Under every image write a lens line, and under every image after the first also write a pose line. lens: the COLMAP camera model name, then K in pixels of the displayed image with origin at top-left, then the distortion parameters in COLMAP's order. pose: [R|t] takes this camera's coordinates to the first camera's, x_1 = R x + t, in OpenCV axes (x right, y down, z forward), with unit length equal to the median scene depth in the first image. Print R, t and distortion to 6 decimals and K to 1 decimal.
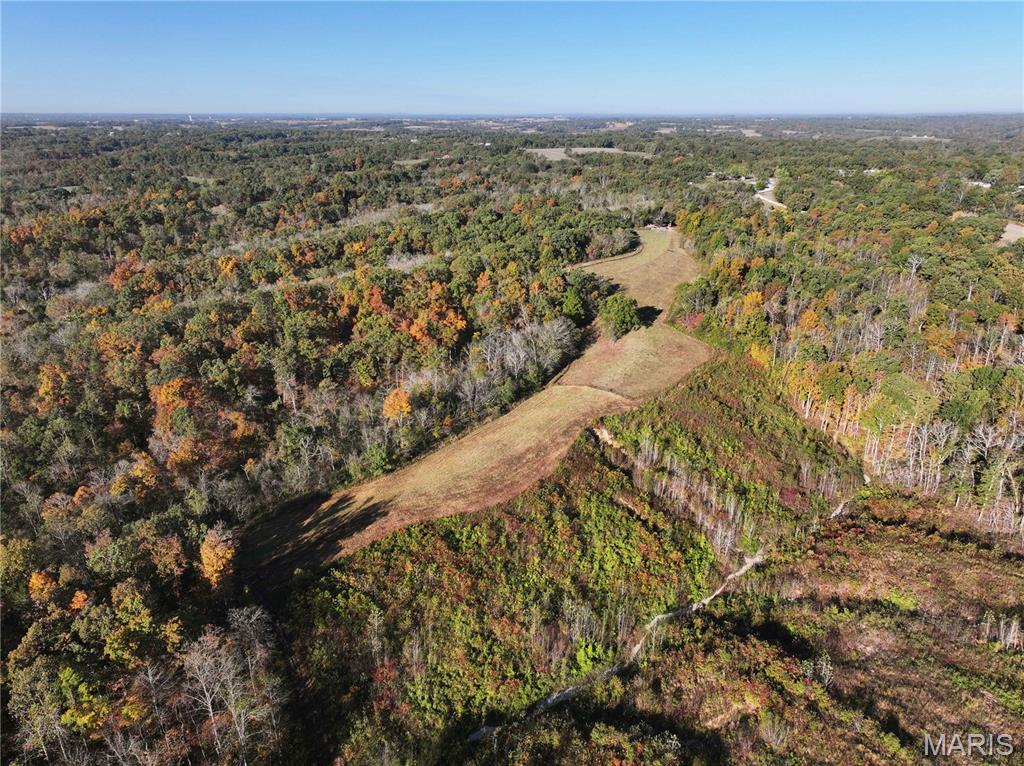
lens RADIAL K [[721.1, 0, 516.2], [0, 721.1, 380.2], [0, 0, 1]] dist [-0.005339, 0.024592]
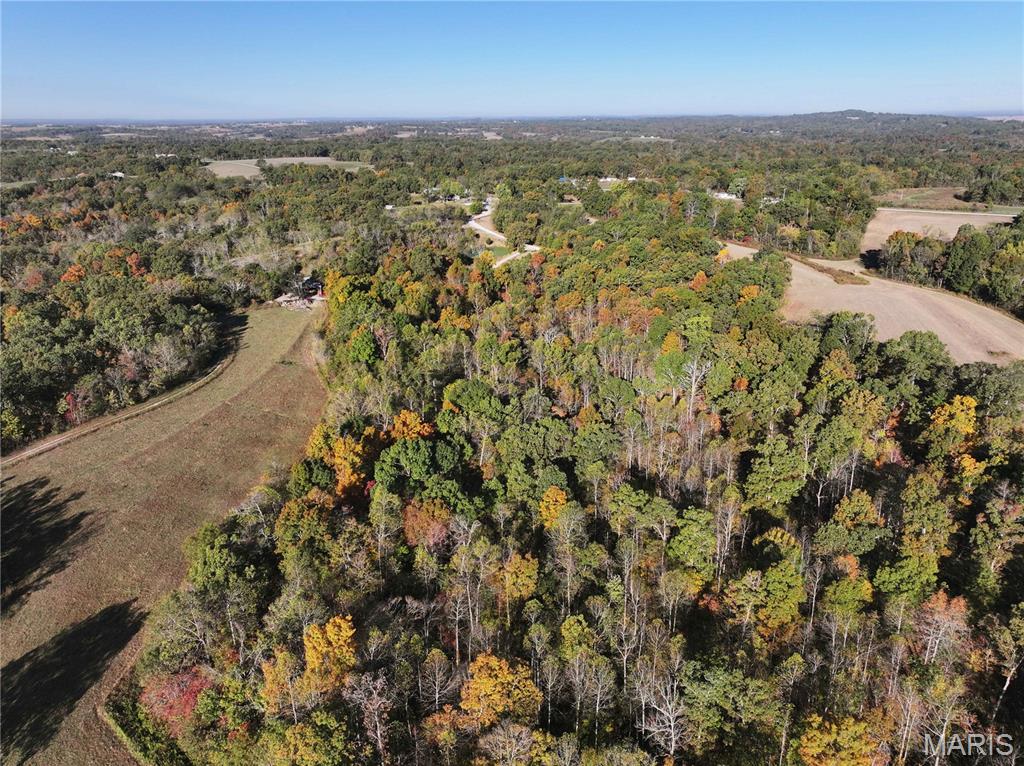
lens RADIAL K [[721.1, 0, 516.2], [0, 721.1, 380.2], [0, 0, 1]] dist [-0.005339, 0.024592]
pose [[0.949378, -0.115247, 0.292232, 0.094769], [0.116566, 0.993098, 0.012956, -0.066332], [-0.291708, 0.021764, 0.956260, 0.186121]]
